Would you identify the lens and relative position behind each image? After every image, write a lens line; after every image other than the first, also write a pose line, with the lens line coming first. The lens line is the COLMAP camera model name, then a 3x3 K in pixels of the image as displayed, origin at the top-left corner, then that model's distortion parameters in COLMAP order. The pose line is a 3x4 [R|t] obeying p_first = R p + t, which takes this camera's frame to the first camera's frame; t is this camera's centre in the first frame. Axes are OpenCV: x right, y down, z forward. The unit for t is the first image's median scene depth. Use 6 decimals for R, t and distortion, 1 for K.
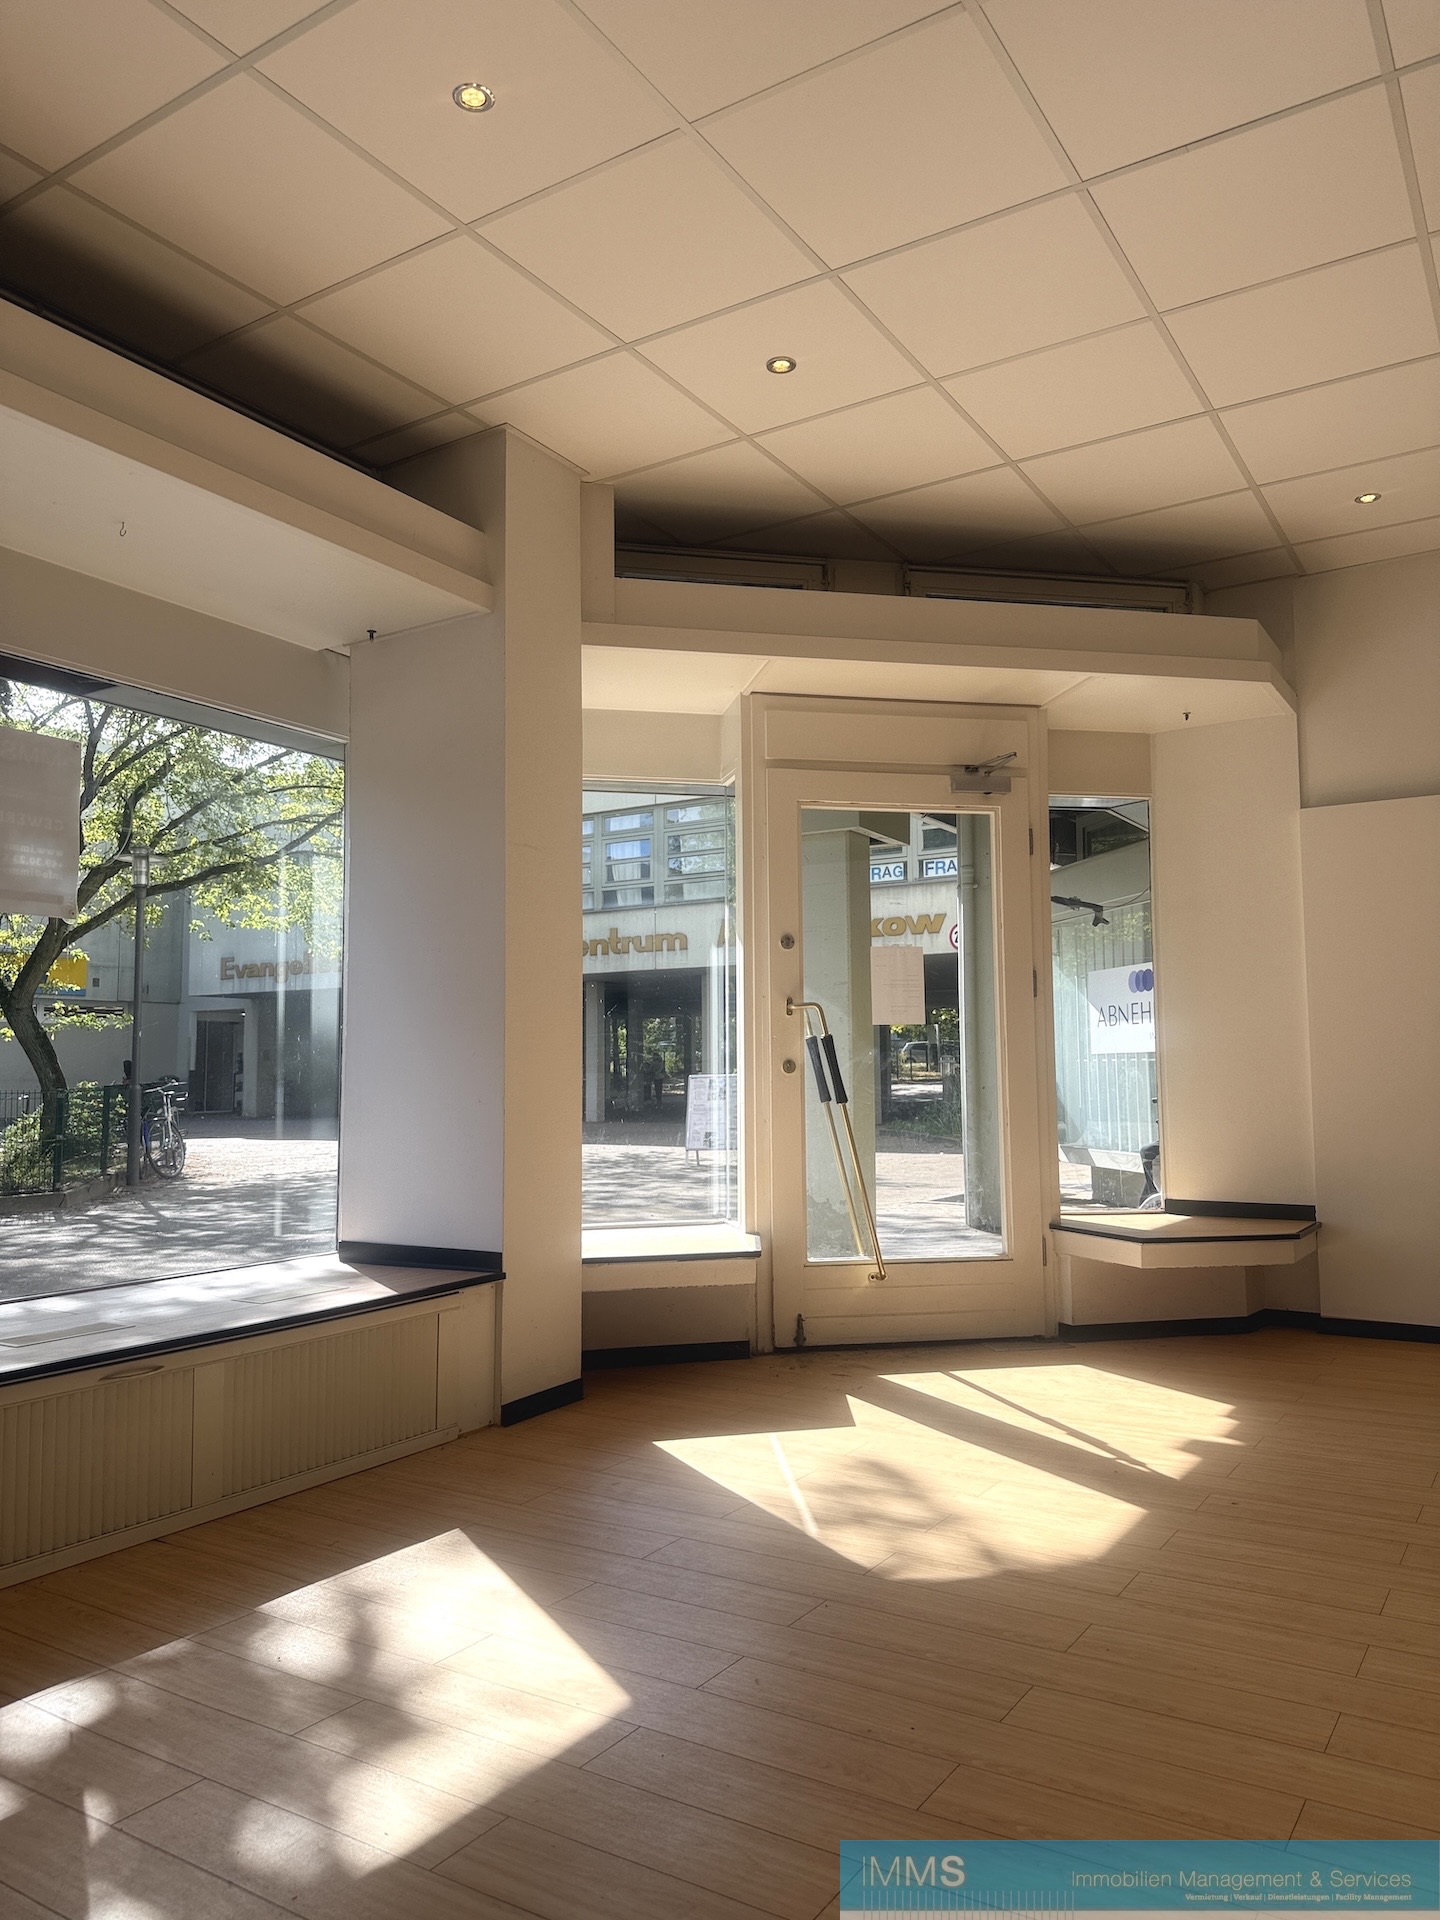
lens RADIAL K [[1350.6, 0, 733.9], [0, 1350.6, 954.6], [0, 0, 1]] dist [0.041227, -0.052258]
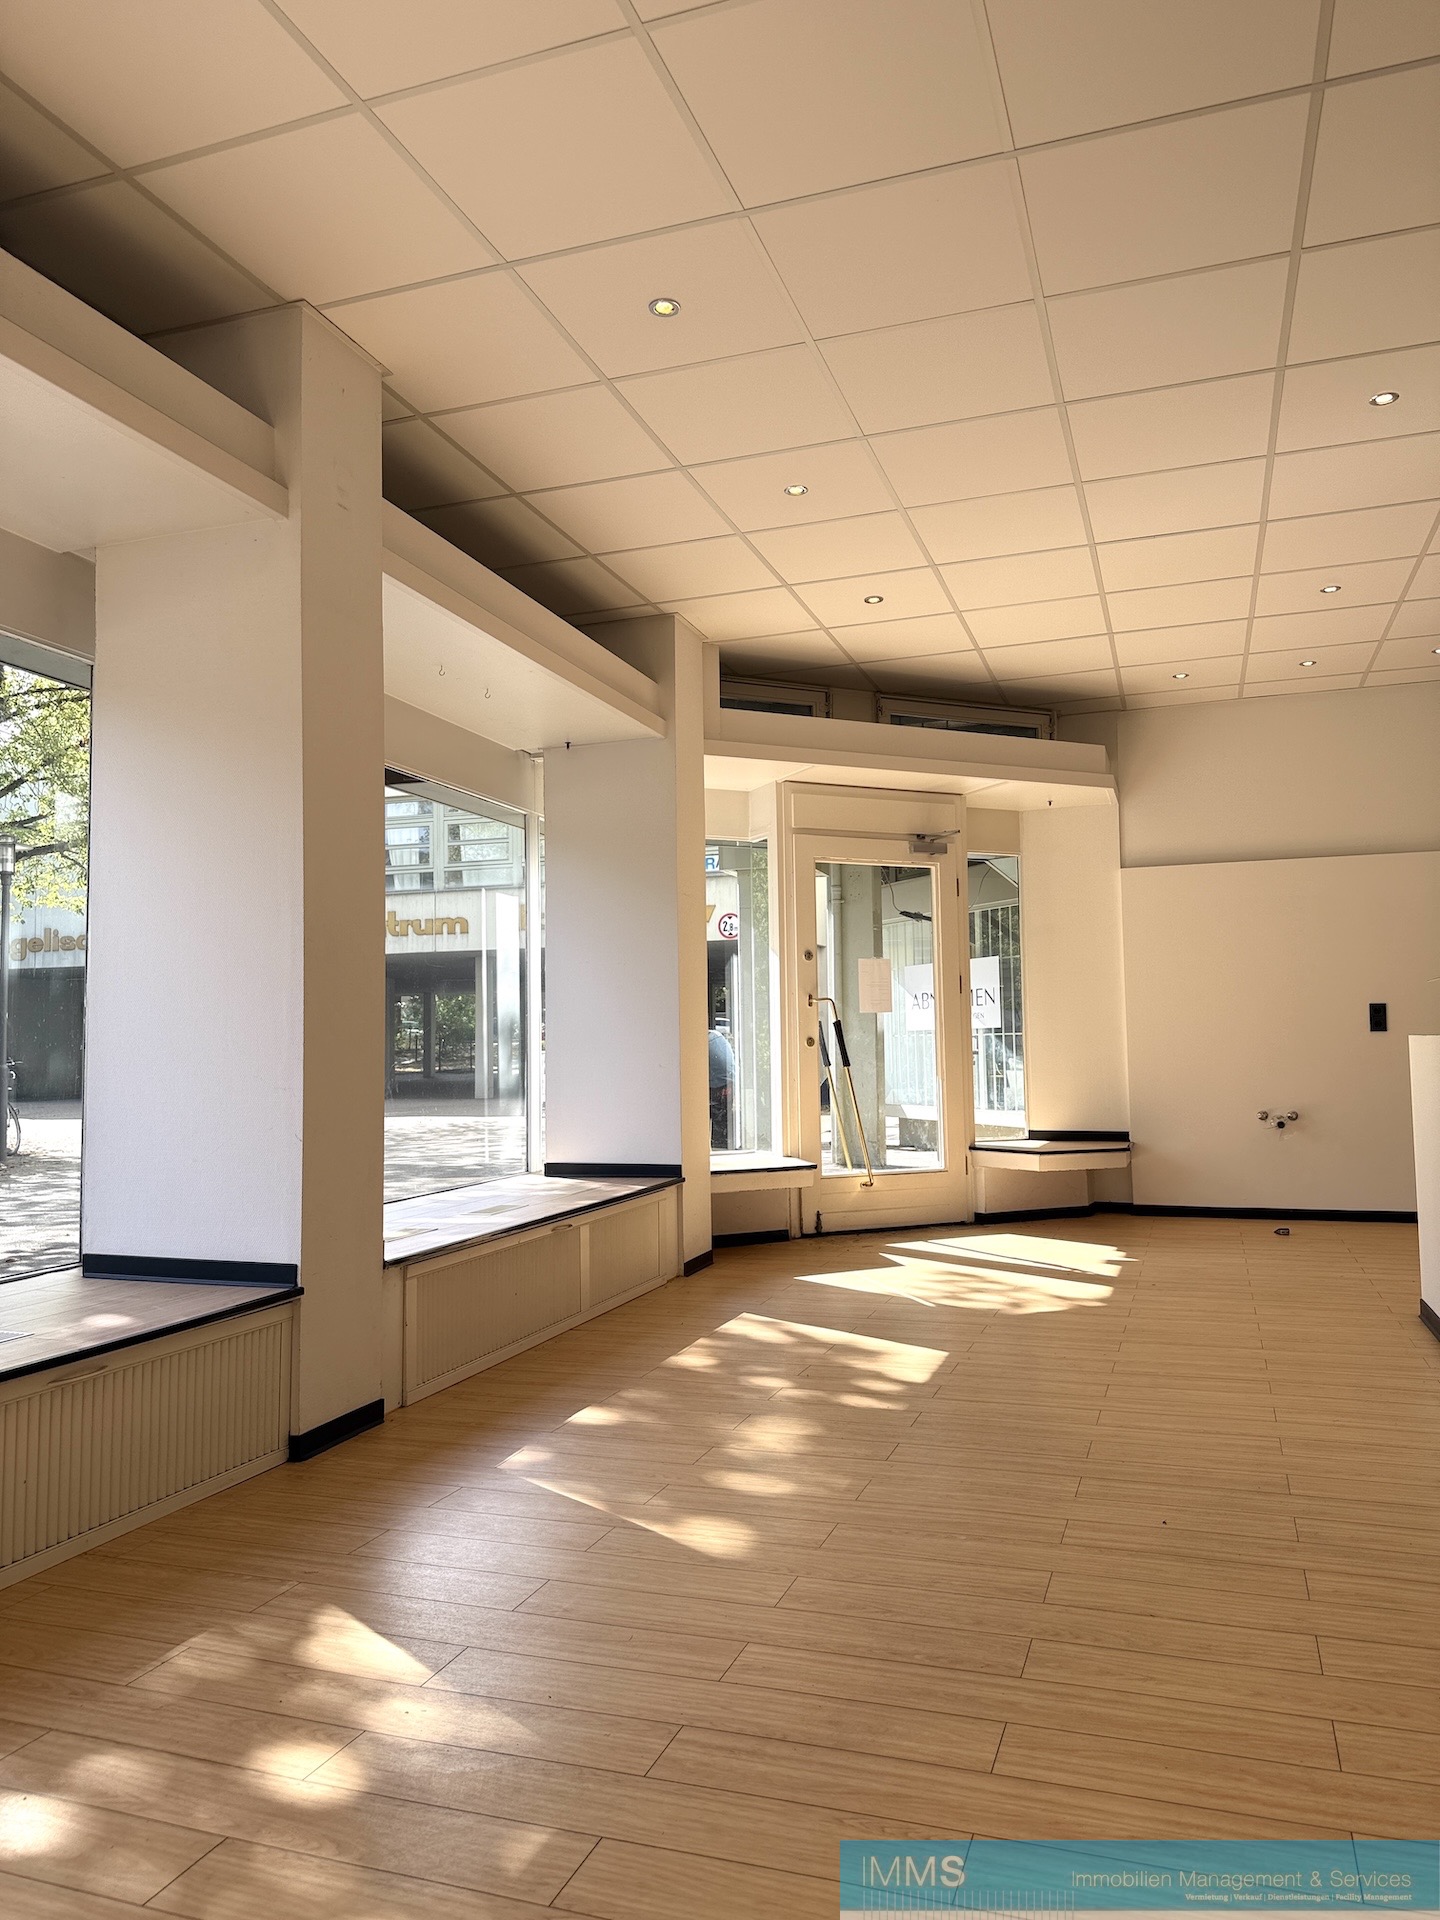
lens RADIAL K [[1350.6, 0, 723.5], [0, 1350.6, 953.6], [0, 0, 1]] dist [0.041227, -0.052258]
pose [[0.974342, 0.008618, 0.224907, -0.368241], [-0.012522, 0.999795, 0.015936, -0.033353], [-0.224723, -0.018343, 0.974250, -0.382344]]
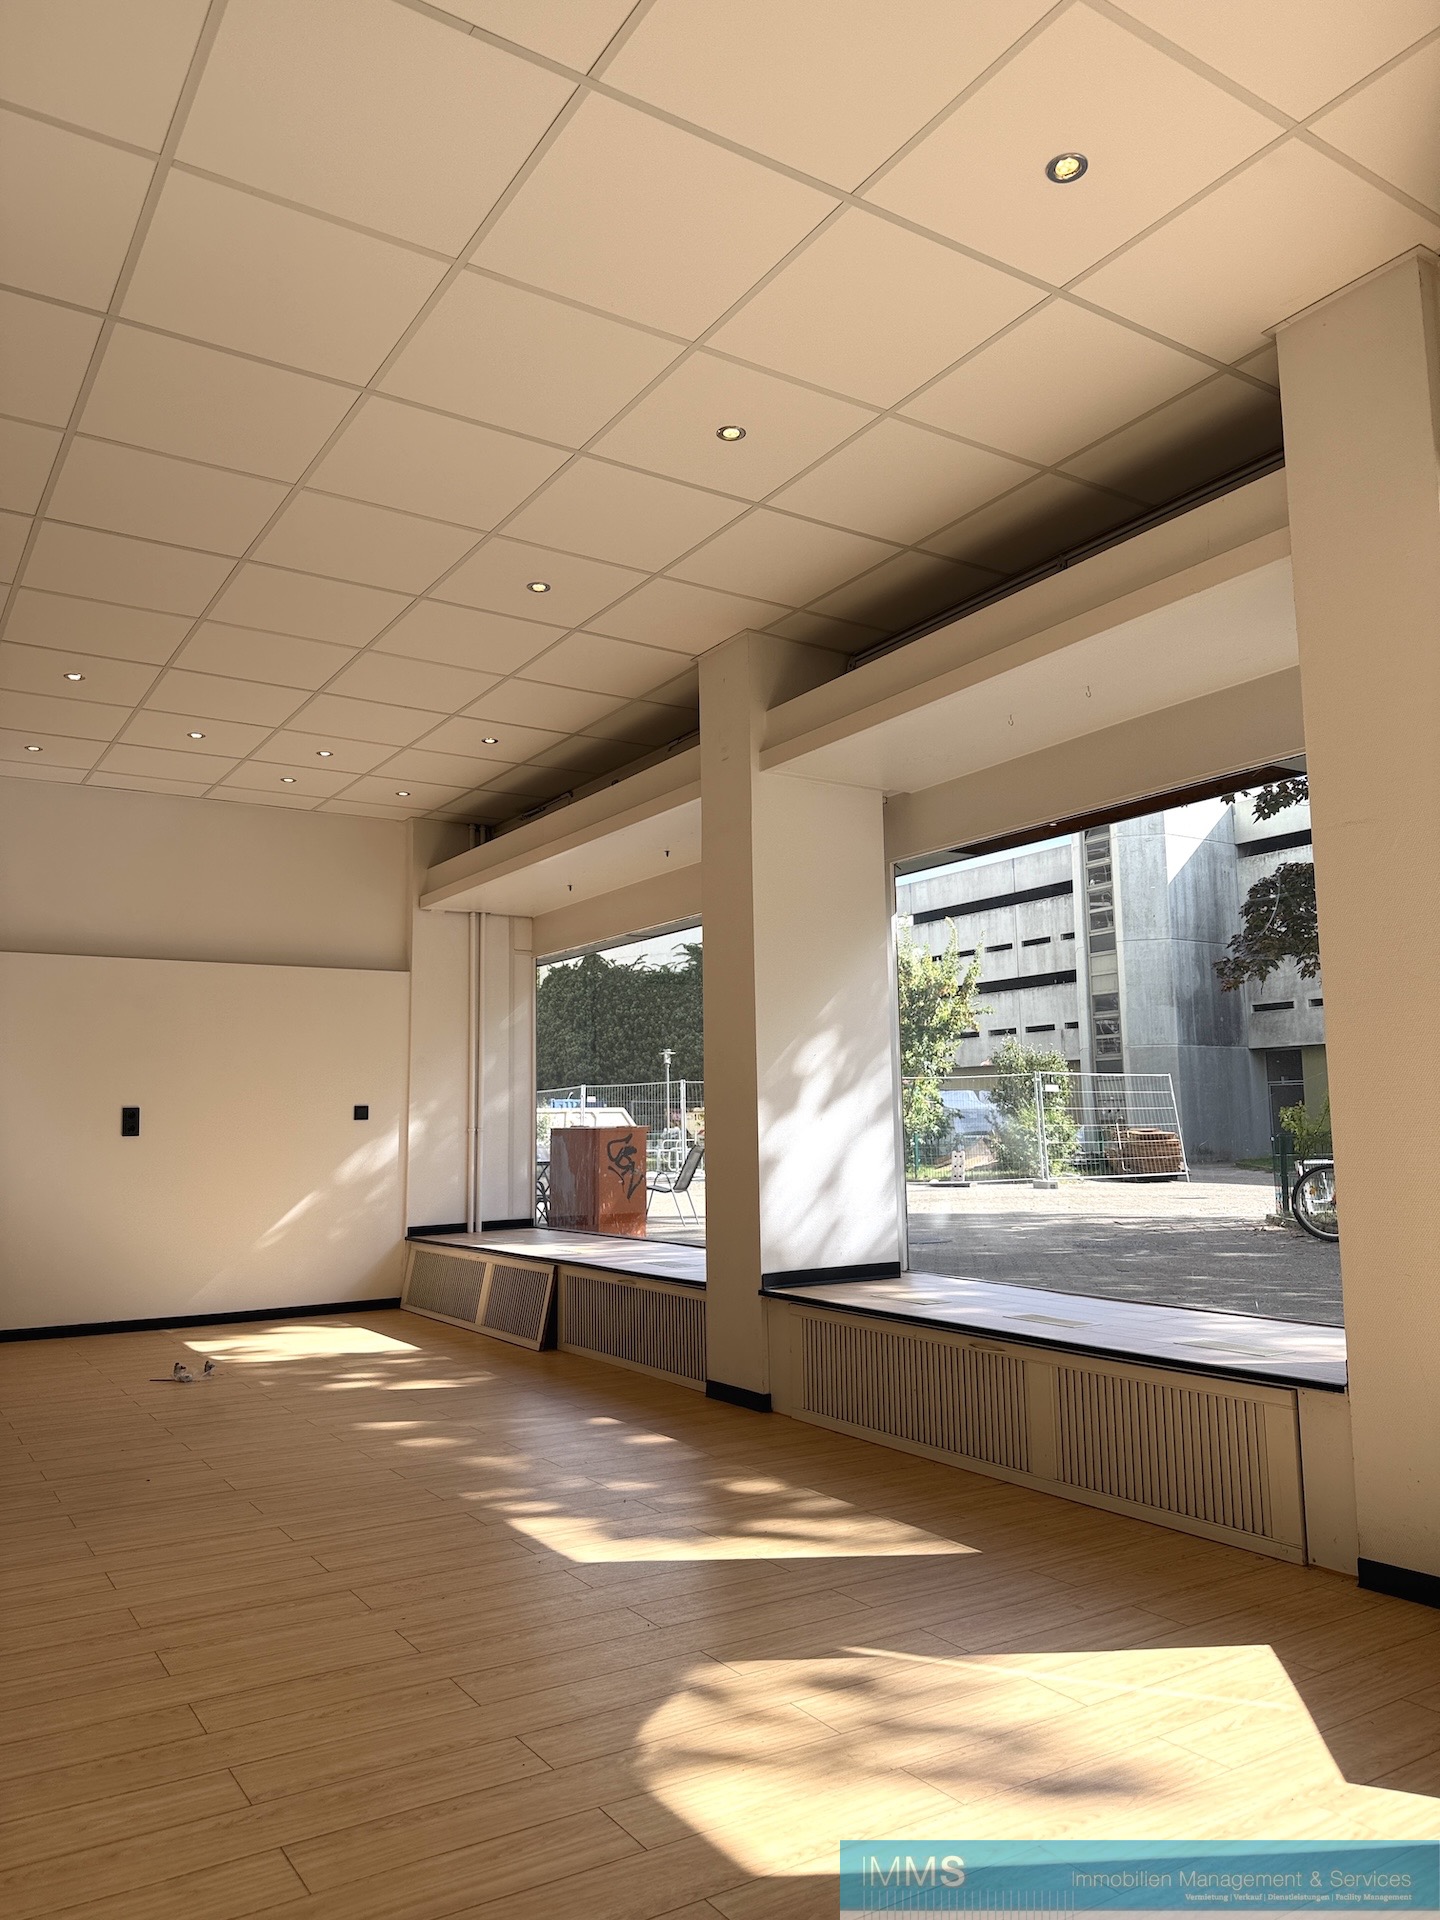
lens RADIAL K [[1350.6, 0, 712.2], [0, 1350.6, 967.9], [0, 0, 1]] dist [0.041227, -0.052258]
pose [[-0.420240, -0.092530, -0.902683, 0.556092], [0.097707, 0.984389, -0.146393, 0.059802], [0.902137, -0.149719, -0.404639, 0.798231]]
